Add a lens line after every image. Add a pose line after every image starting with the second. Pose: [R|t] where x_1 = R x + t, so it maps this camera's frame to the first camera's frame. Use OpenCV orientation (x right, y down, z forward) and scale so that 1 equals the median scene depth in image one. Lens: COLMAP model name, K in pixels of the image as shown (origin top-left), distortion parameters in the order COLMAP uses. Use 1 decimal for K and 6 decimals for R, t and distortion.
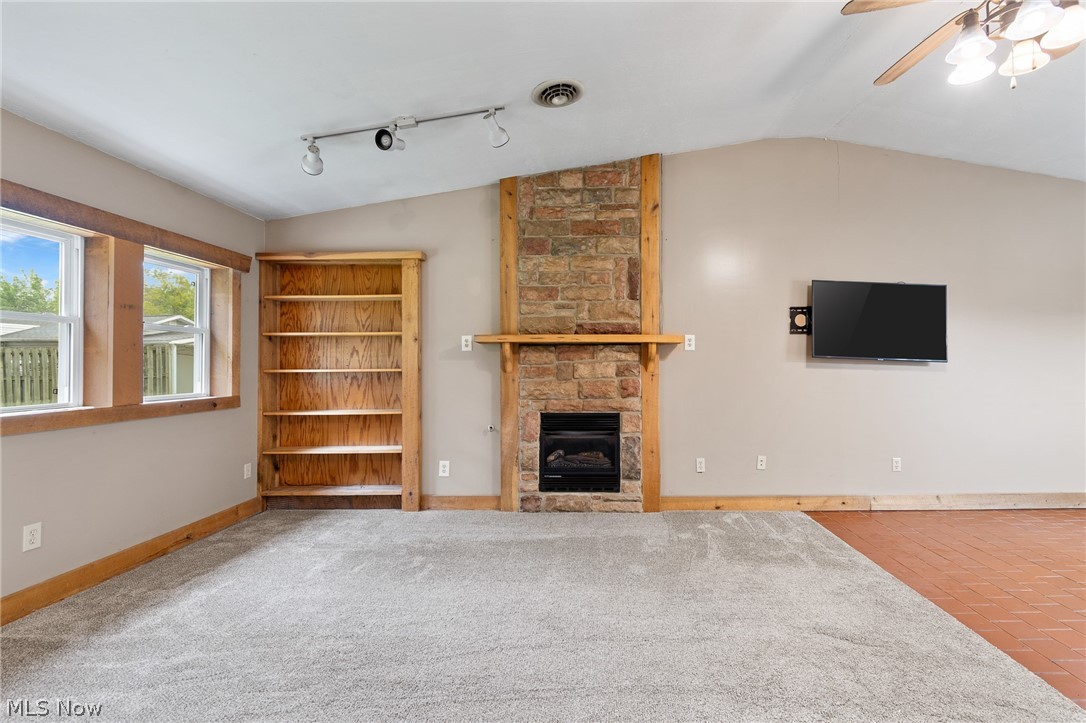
lens RADIAL K [[499.0, 0, 547.7], [0, 499.0, 356.4], [0, 0, 1]] dist [-0.001907, 0.000018]
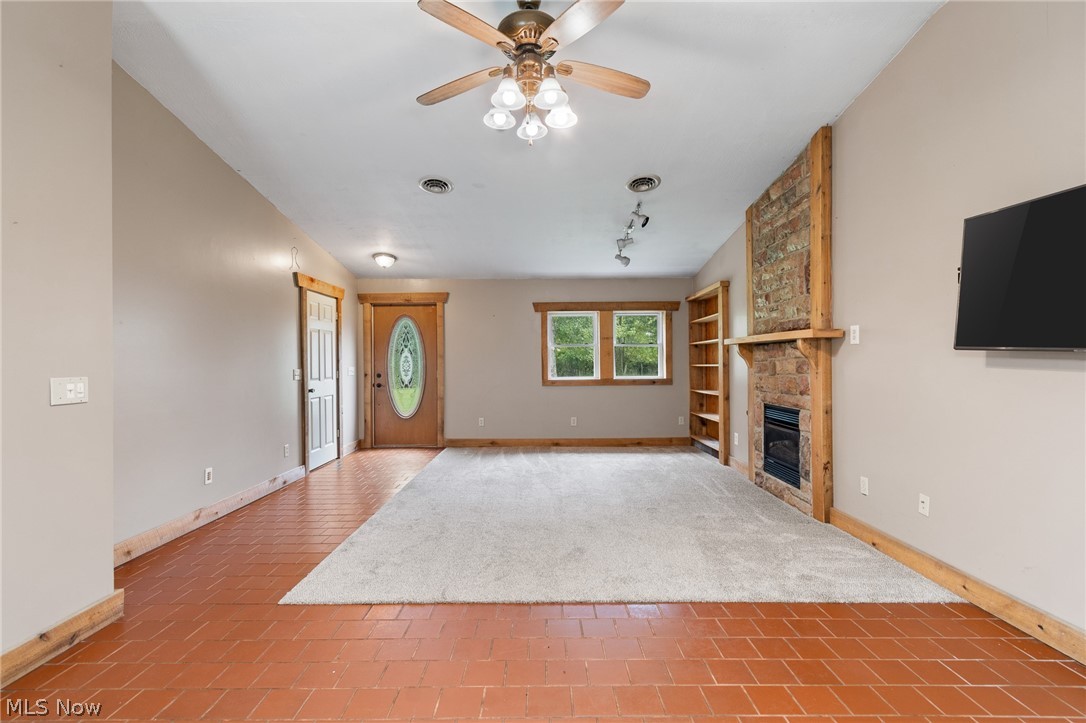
lens RADIAL K [[478.1, 0, 547.6], [0, 478.1, 363.0], [0, 0, 1]] dist [-0.005070, -0.001484]
pose [[0.013000, 0.001793, -0.999914, 1.082398], [0.022031, 0.999755, 0.002079, 0.006630], [0.999673, -0.022056, 0.012957, 0.487421]]
